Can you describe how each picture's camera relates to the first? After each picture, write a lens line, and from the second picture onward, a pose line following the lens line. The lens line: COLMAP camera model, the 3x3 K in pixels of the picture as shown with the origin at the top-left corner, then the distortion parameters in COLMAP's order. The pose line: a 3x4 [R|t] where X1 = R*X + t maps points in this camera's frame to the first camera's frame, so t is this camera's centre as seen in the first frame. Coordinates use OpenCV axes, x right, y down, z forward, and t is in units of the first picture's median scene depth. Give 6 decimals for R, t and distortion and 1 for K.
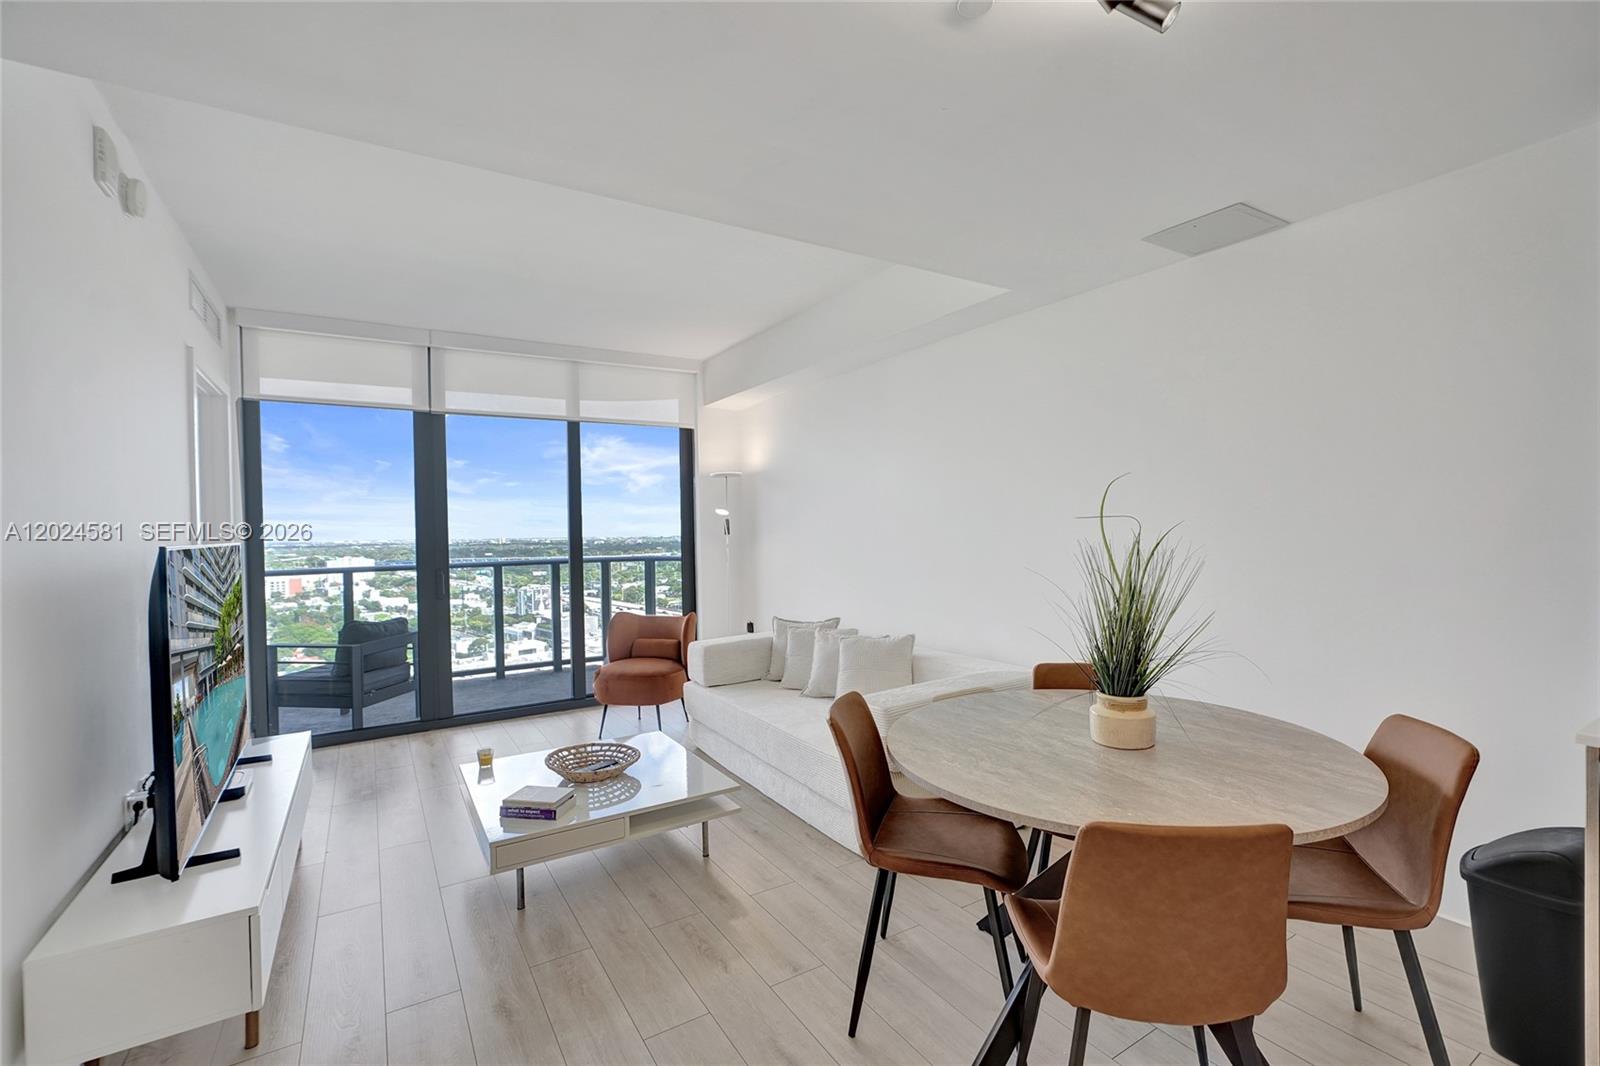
lens RADIAL K [[705.0, 0, 800.6], [0, 705.0, 533.9], [0, 0, 1]] dist [-0.001799, 0.000146]
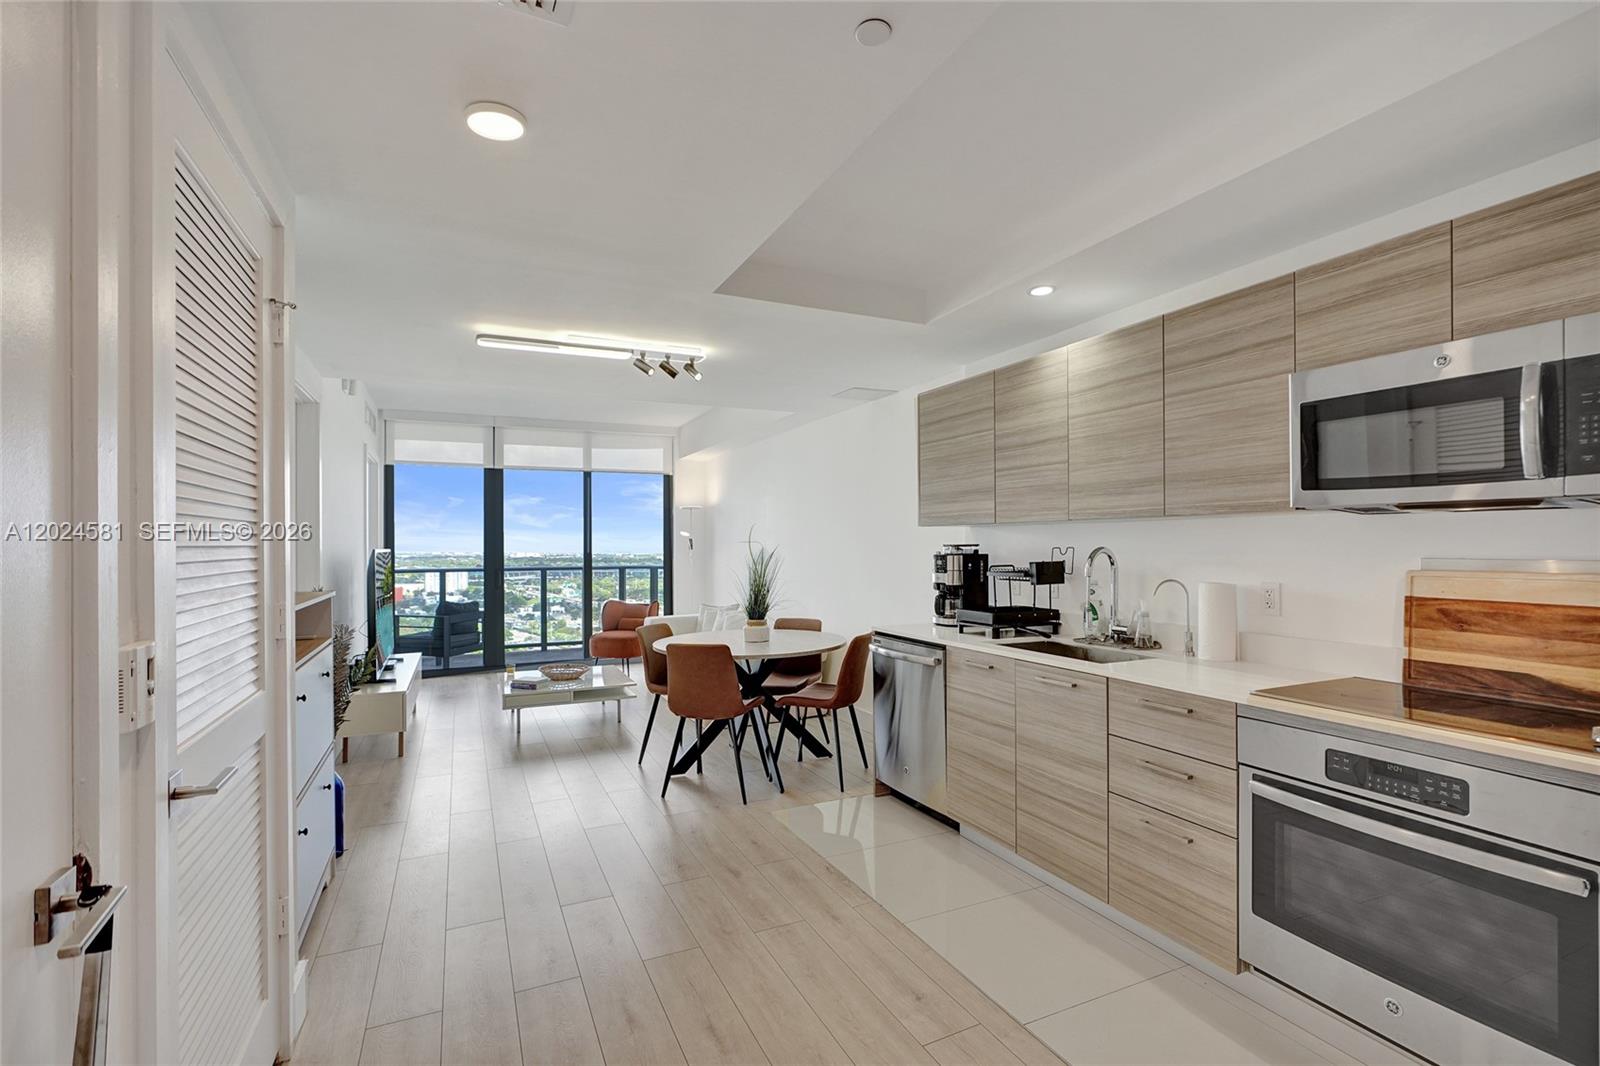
lens RADIAL K [[737.7, 0, 798.1], [0, 737.7, 543.0], [0, 0, 1]] dist [-0.001453, 0.000115]
pose [[0.992290, 0.011479, -0.123409, 0.320262], [-0.012763, 0.999872, -0.009621, -0.001366], [0.123282, 0.011122, 0.992309, -0.494773]]
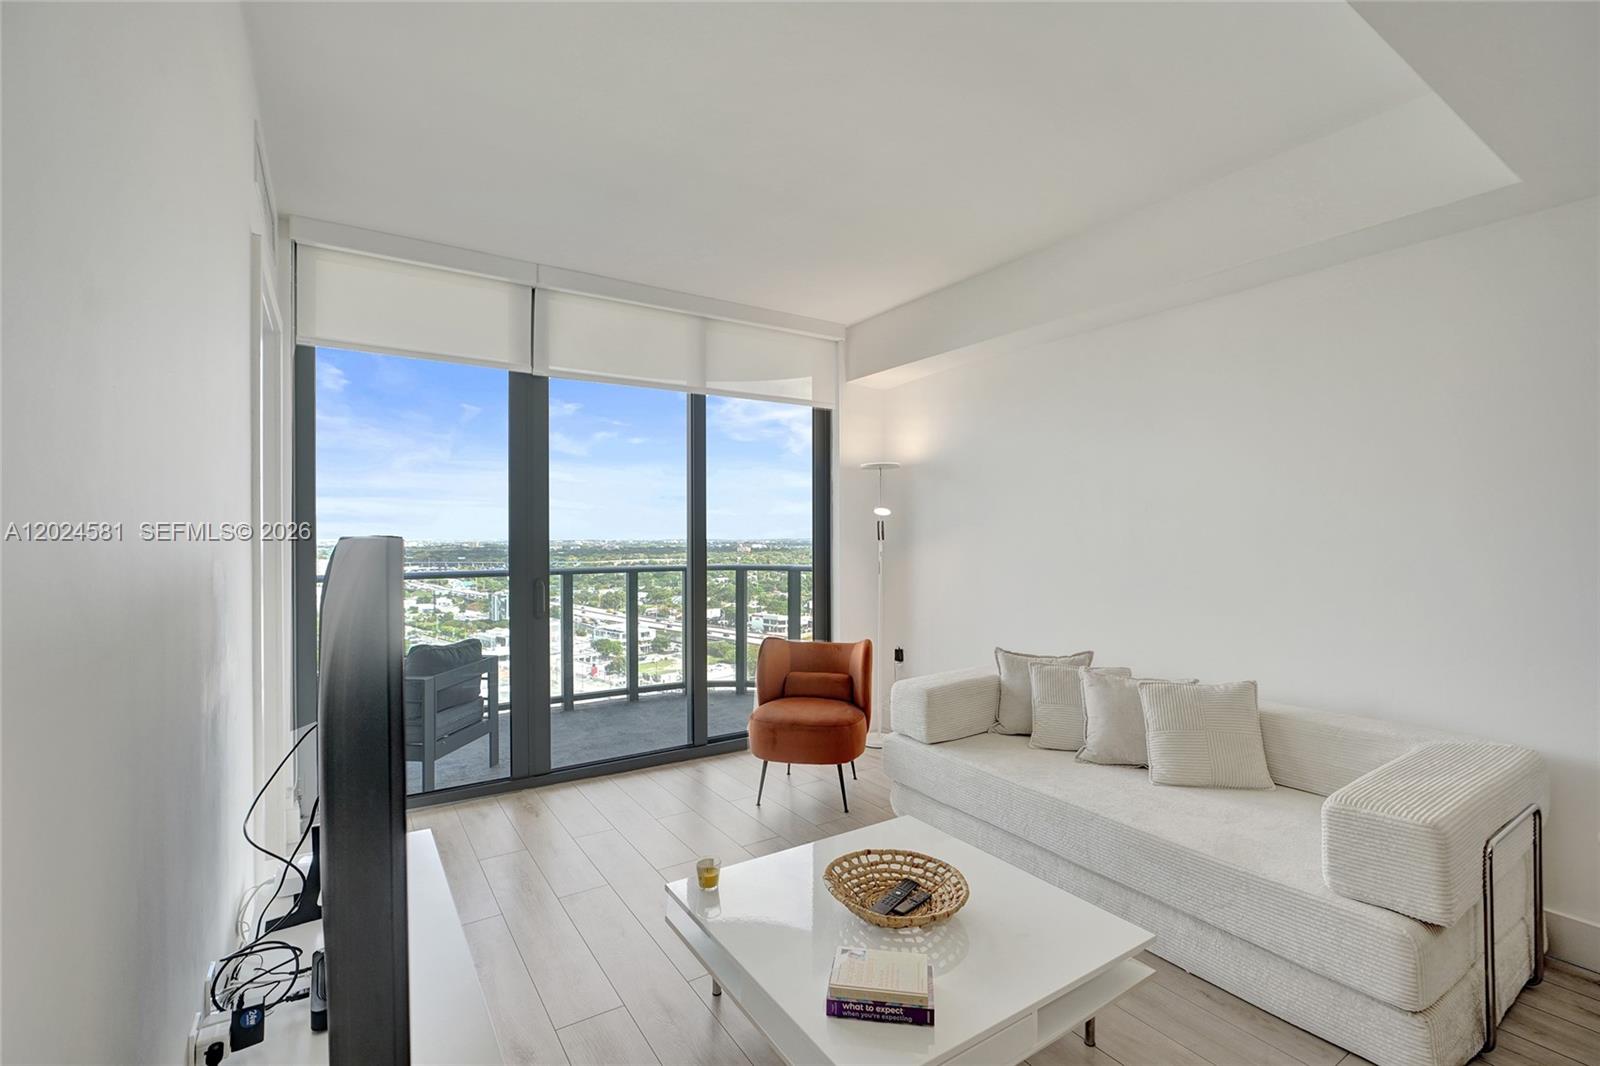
lens RADIAL K [[708.7, 0, 803.2], [0, 708.7, 535.5], [0, 0, 1]] dist [-0.003978, -0.000245]
pose [[0.999285, 0.017179, 0.033687, -0.237847], [-0.016837, 0.999804, -0.010436, 0.006285], [-0.033859, 0.009861, 0.999378, 0.209082]]
